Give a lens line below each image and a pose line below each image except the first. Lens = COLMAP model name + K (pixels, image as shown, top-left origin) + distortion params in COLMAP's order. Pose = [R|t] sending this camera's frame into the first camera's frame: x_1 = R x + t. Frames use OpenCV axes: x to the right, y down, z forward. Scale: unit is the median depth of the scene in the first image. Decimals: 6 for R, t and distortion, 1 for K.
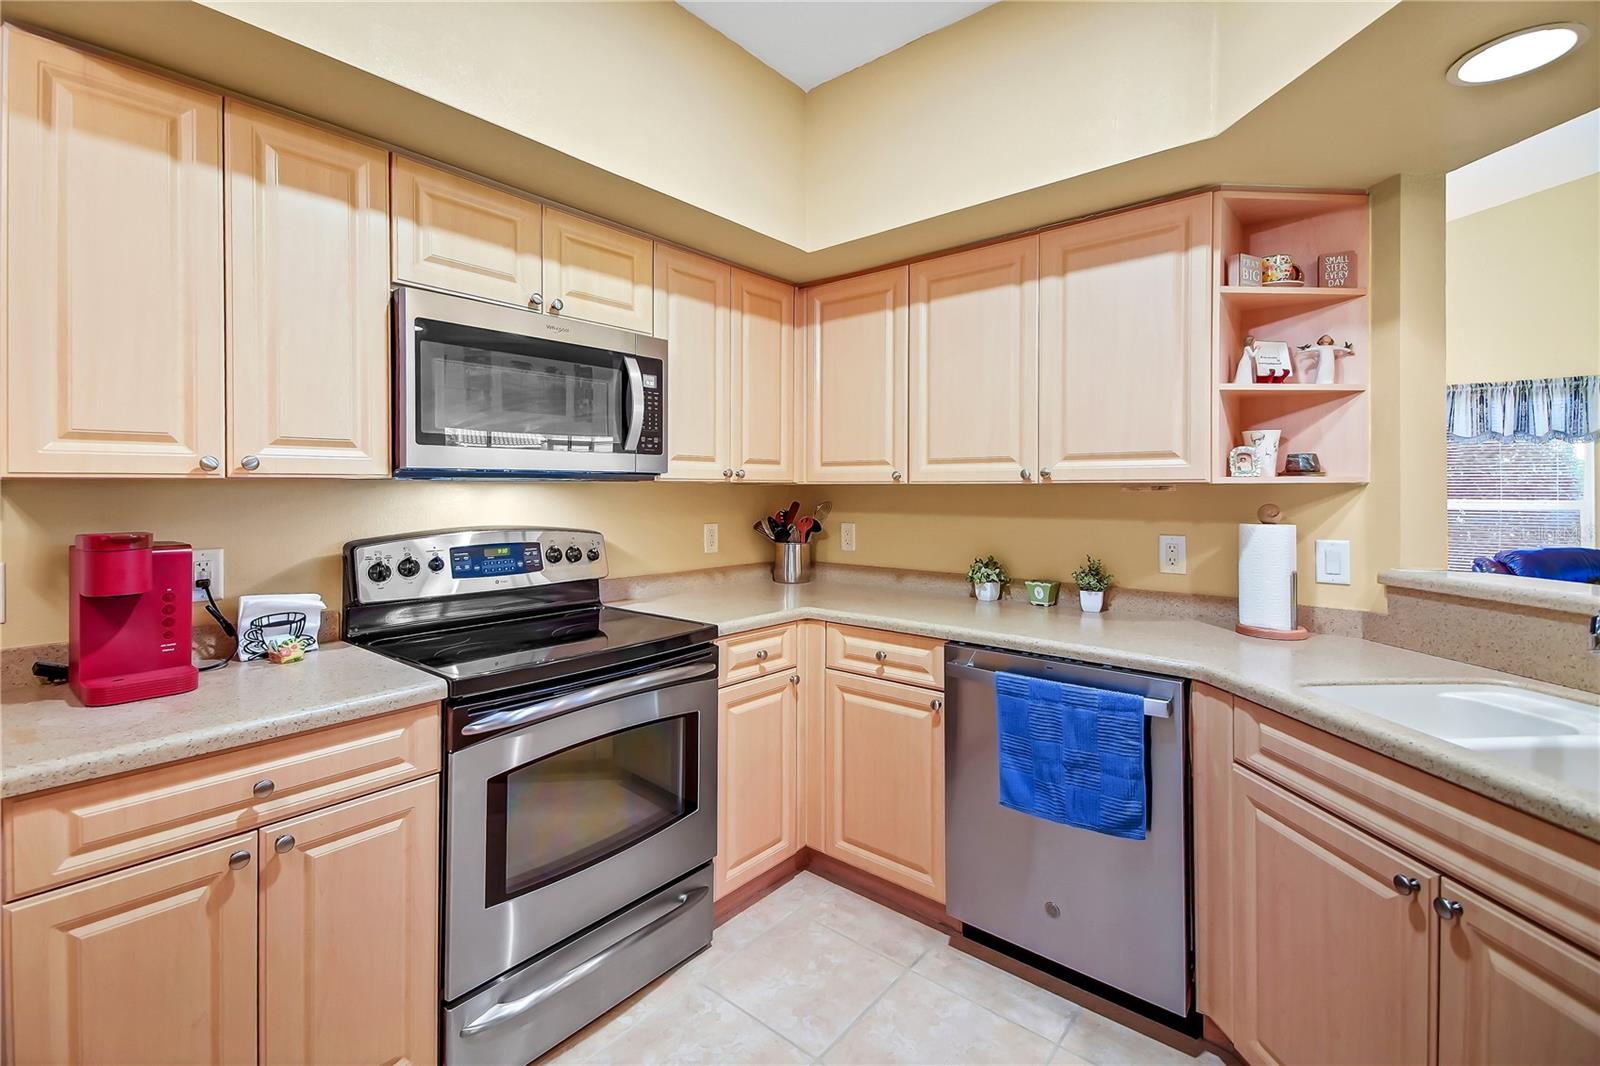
lens RADIAL K [[689.6, 0, 822.9], [0, 689.6, 488.6], [0, 0, 1]] dist [0.044593, -0.018483]
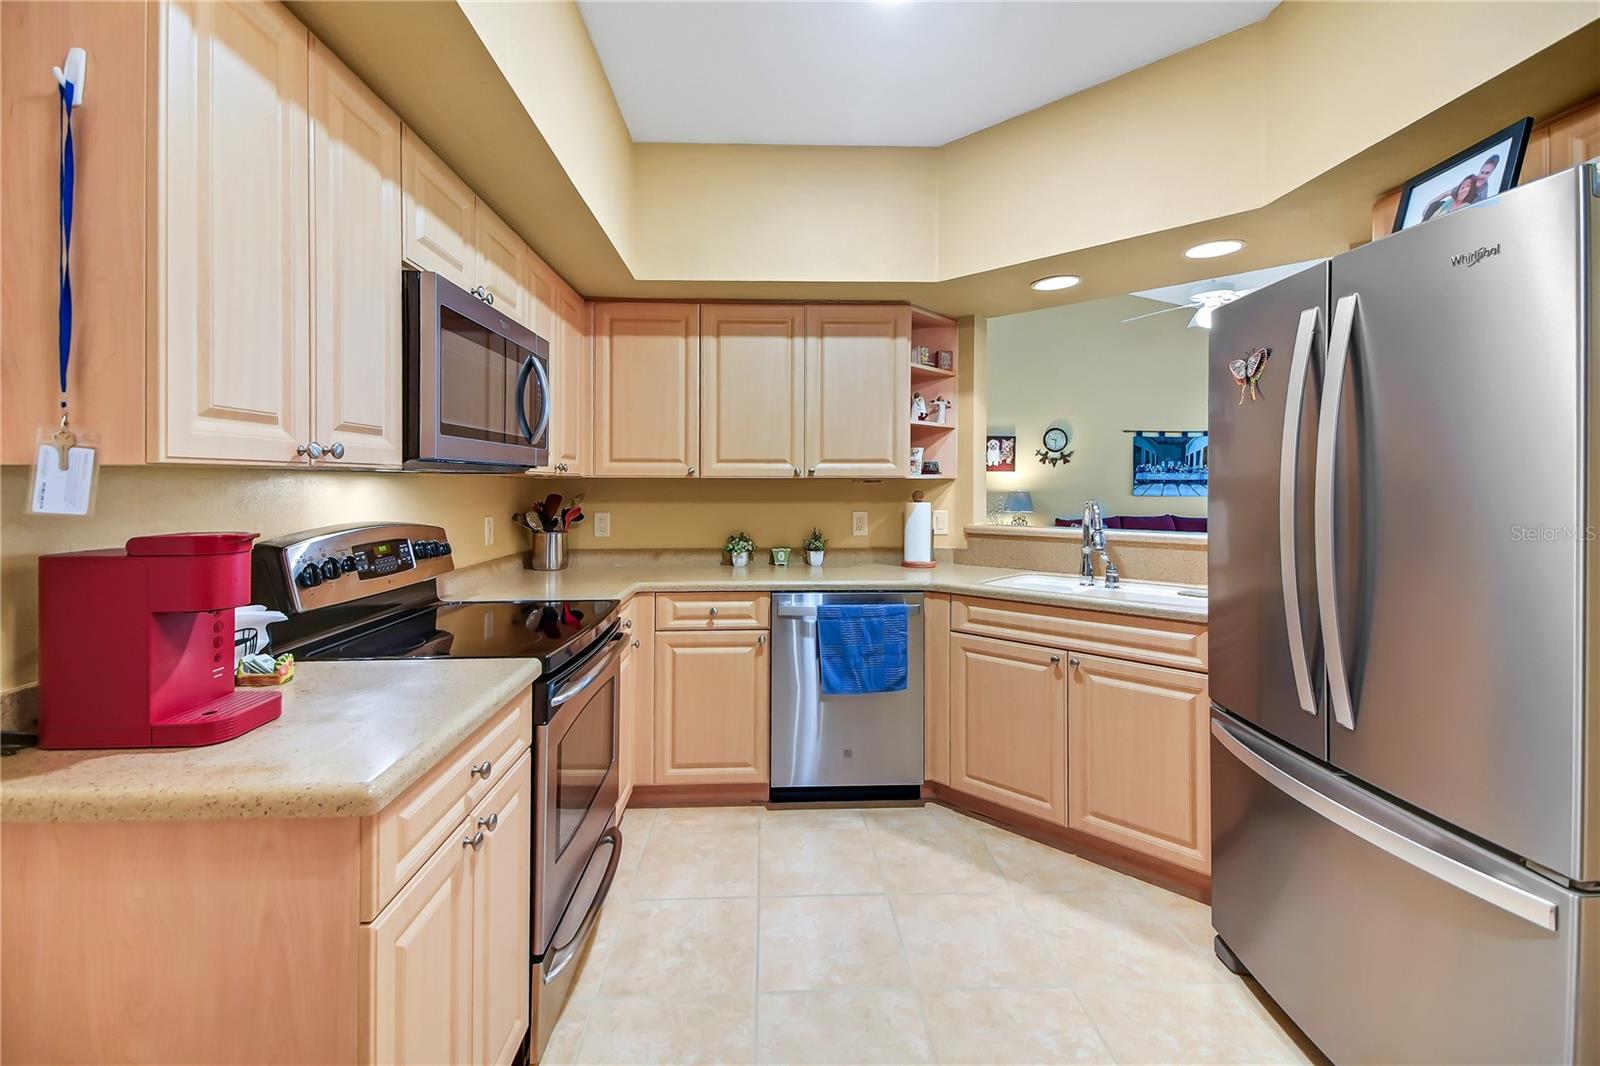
lens RADIAL K [[718.6, 0, 717.8], [0, 718.6, 486.6], [0, 0, 1]] dist [0.047578, -0.021596]
pose [[0.757503, -0.003508, 0.652822, -0.819086], [0.000678, 0.999989, 0.004586, 0.003707], [-0.652831, -0.003031, 0.757497, -0.018379]]
